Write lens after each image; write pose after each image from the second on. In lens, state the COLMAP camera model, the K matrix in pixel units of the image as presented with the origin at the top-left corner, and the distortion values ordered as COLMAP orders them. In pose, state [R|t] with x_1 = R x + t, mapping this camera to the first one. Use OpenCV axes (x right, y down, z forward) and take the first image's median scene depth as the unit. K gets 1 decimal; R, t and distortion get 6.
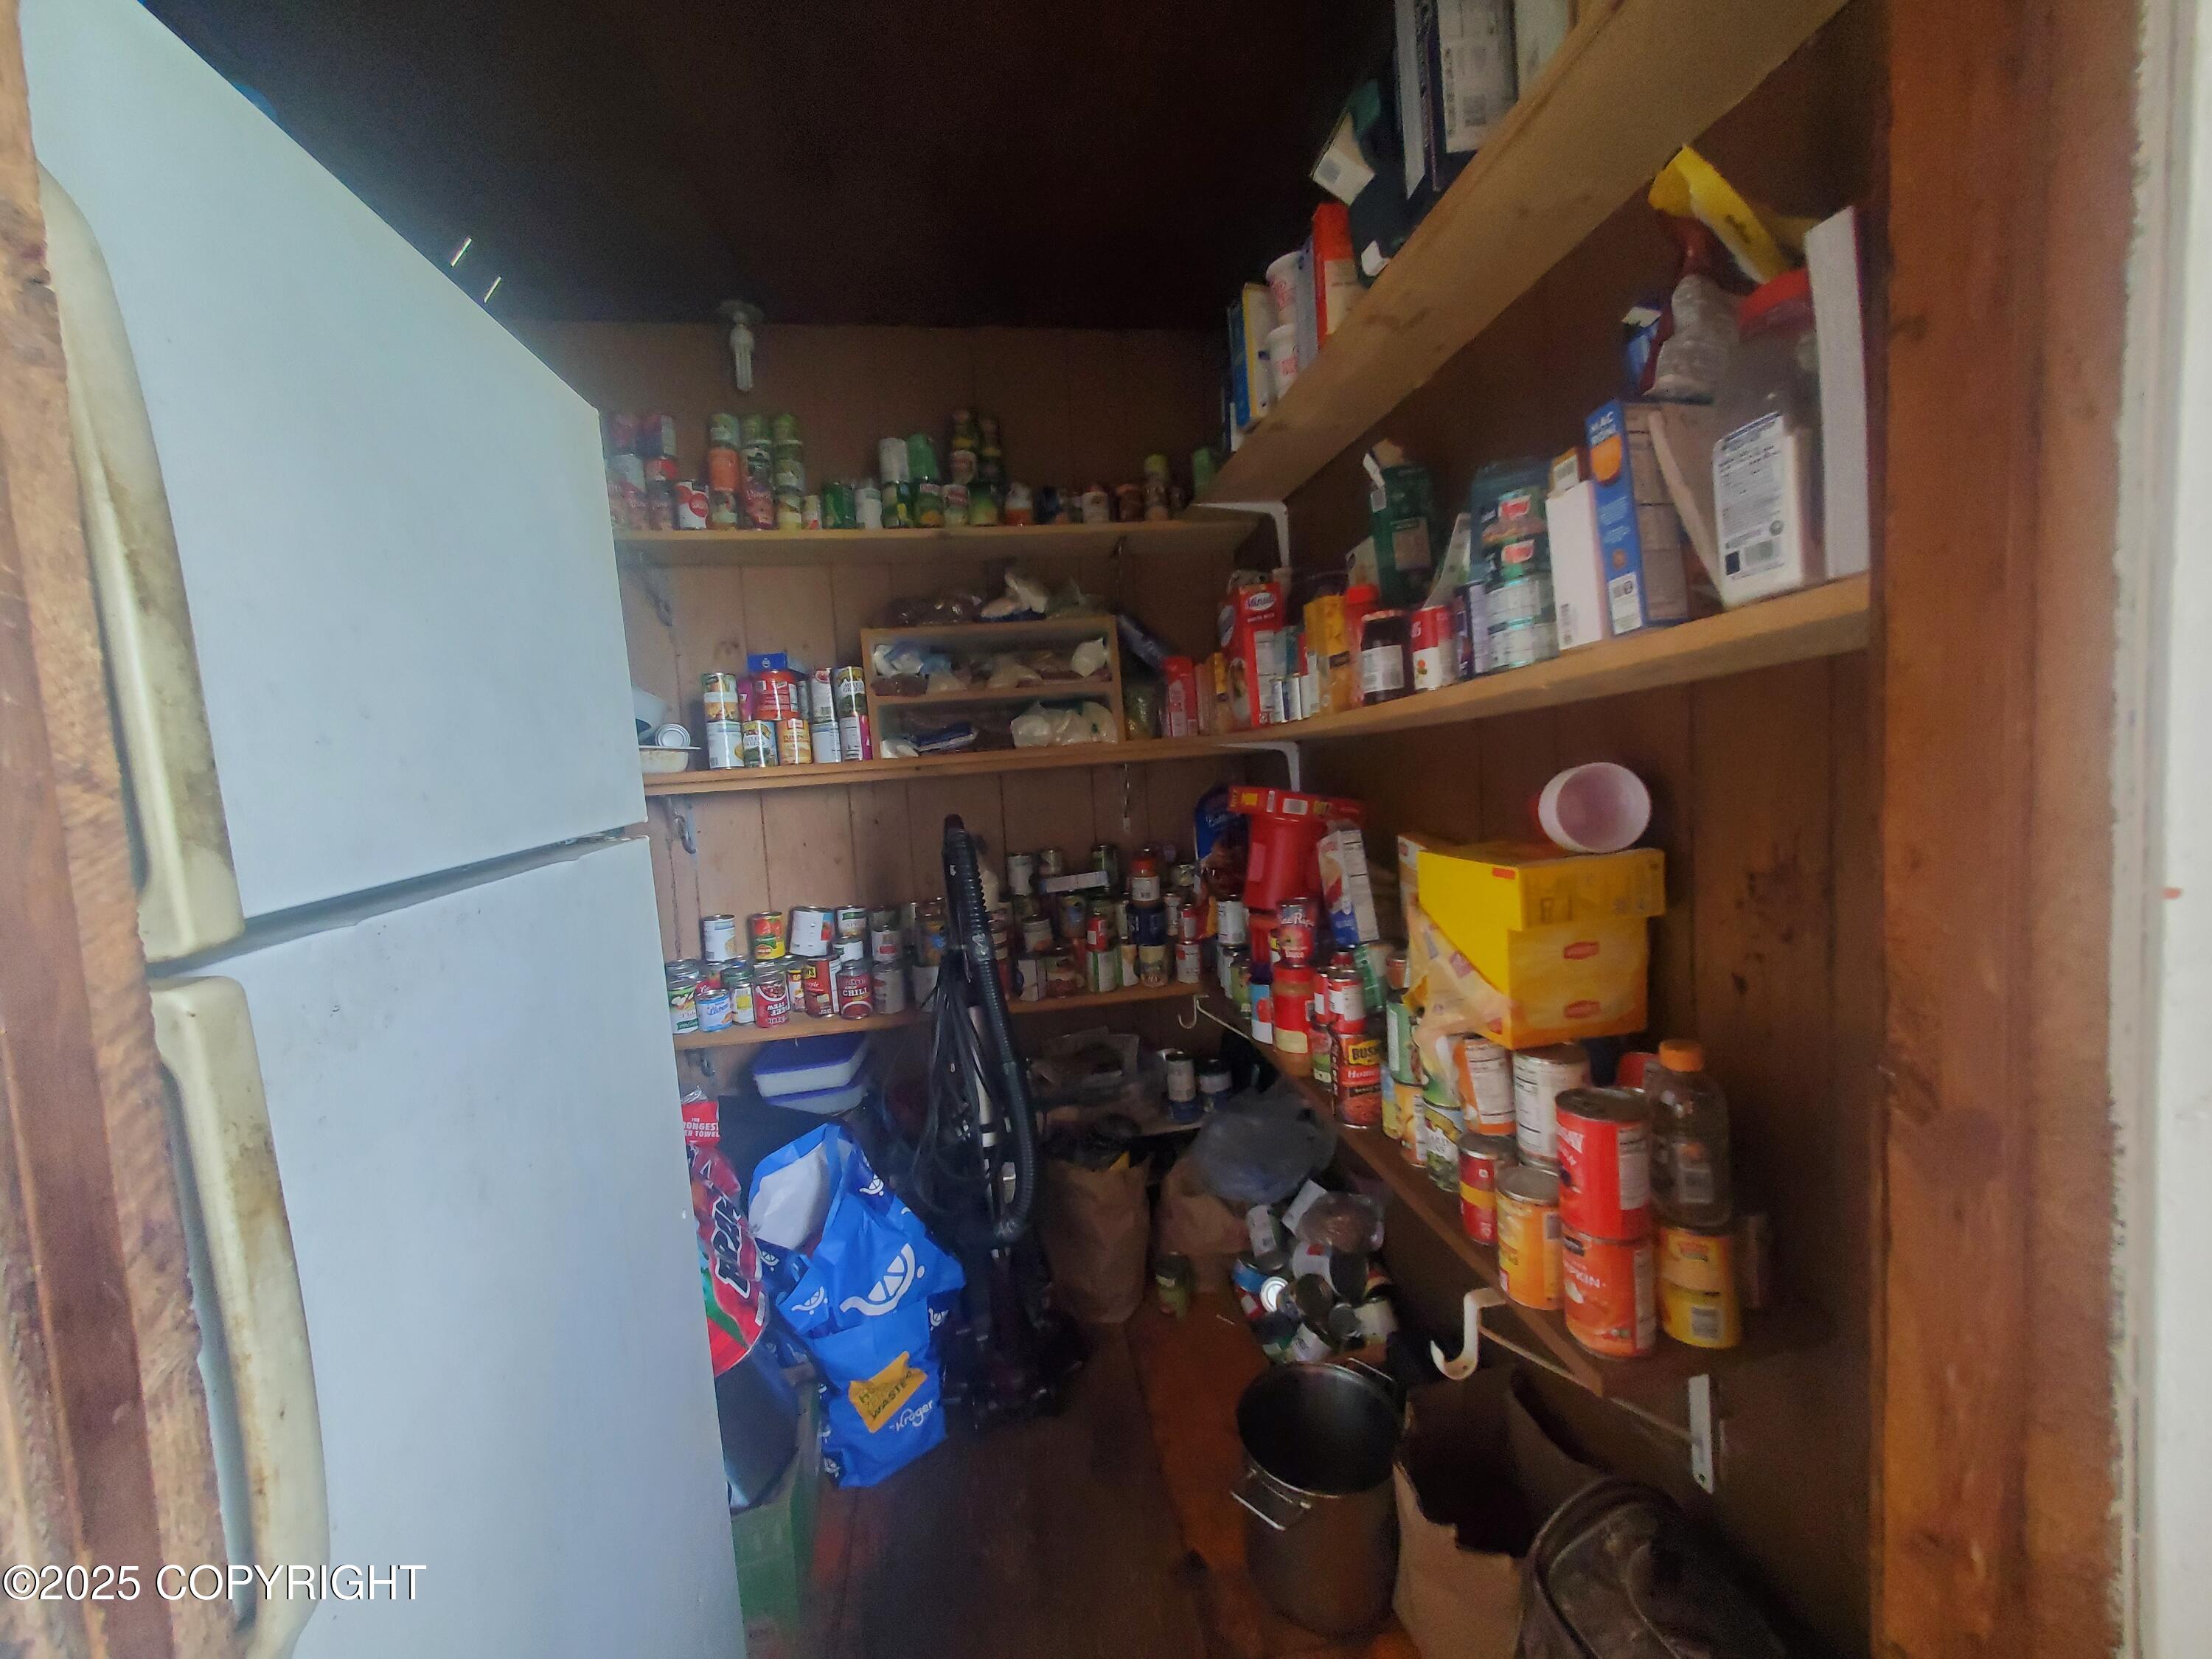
lens RADIAL K [[872.7, 0, 1125.7], [0, 872.7, 832.7], [0, 0, 1]] dist [0.004518, -0.000223]
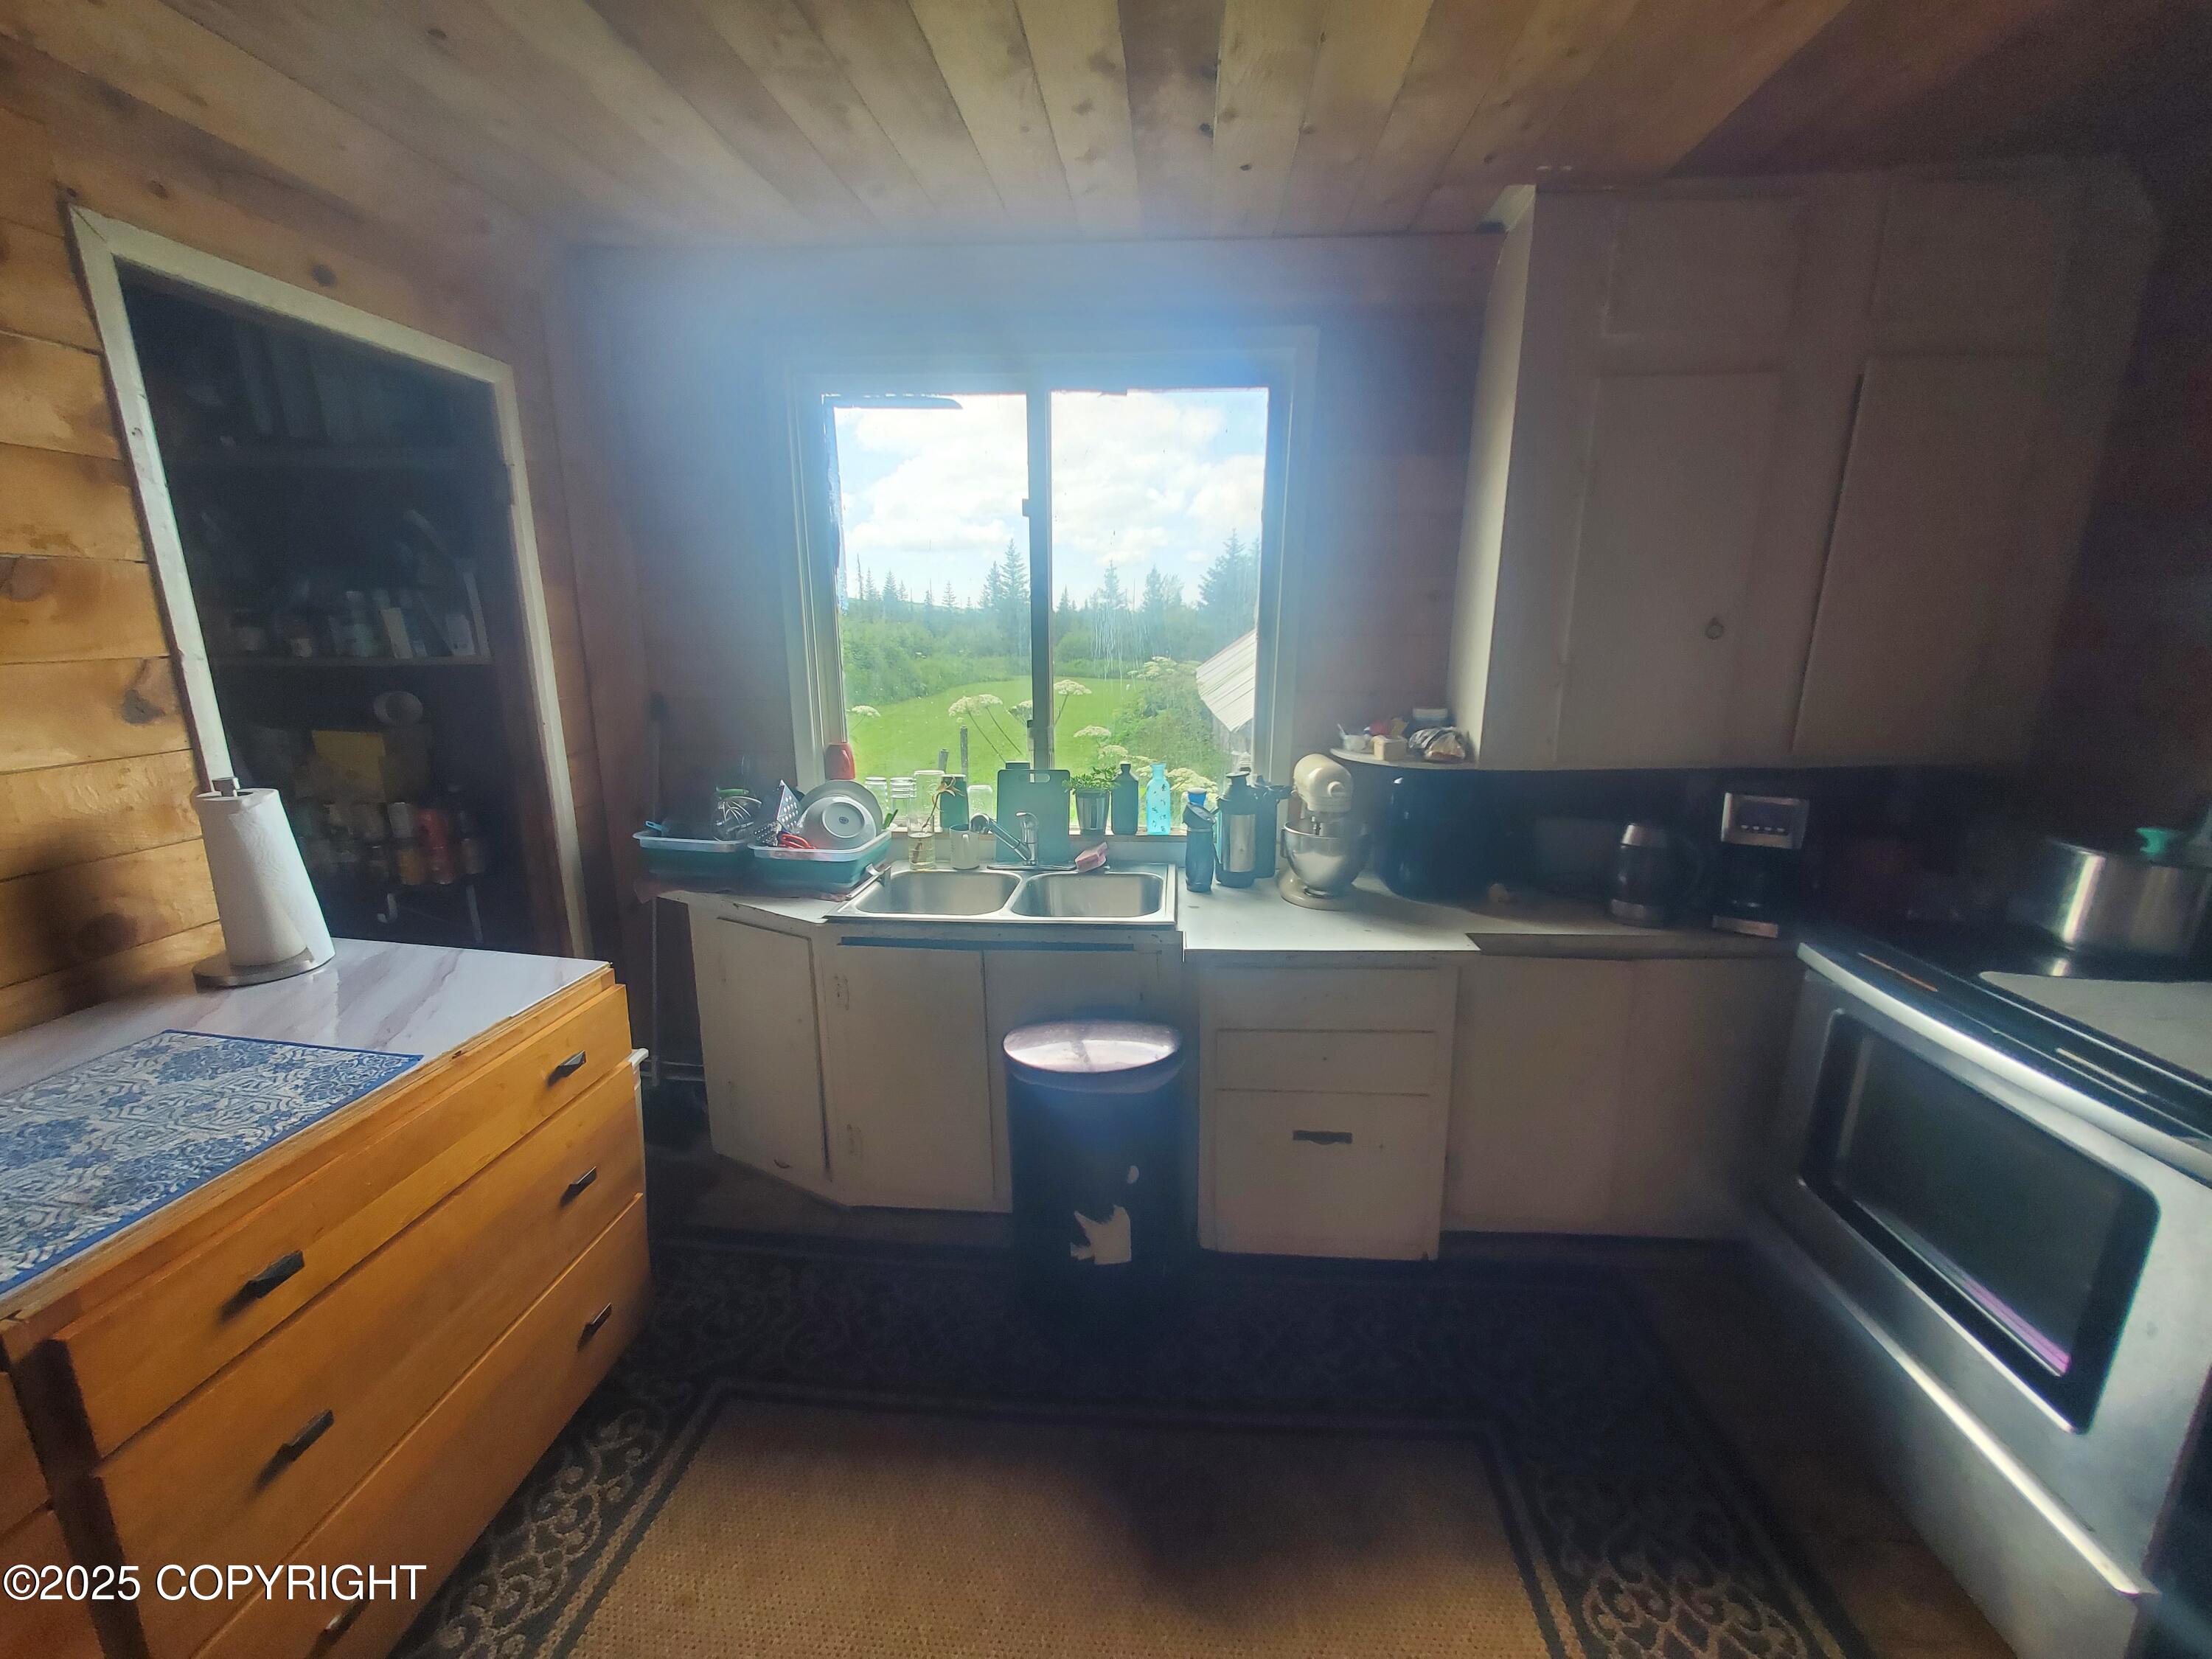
lens RADIAL K [[872.7, 0, 1125.7], [0, 872.7, 832.7], [0, 0, 1]] dist [0.004518, -0.000223]
pose [[0.238184, -0.180207, 0.954355, -1.870967], [0.035312, 0.983593, 0.176914, -0.060483], [-0.970578, -0.008437, 0.240639, -2.155908]]
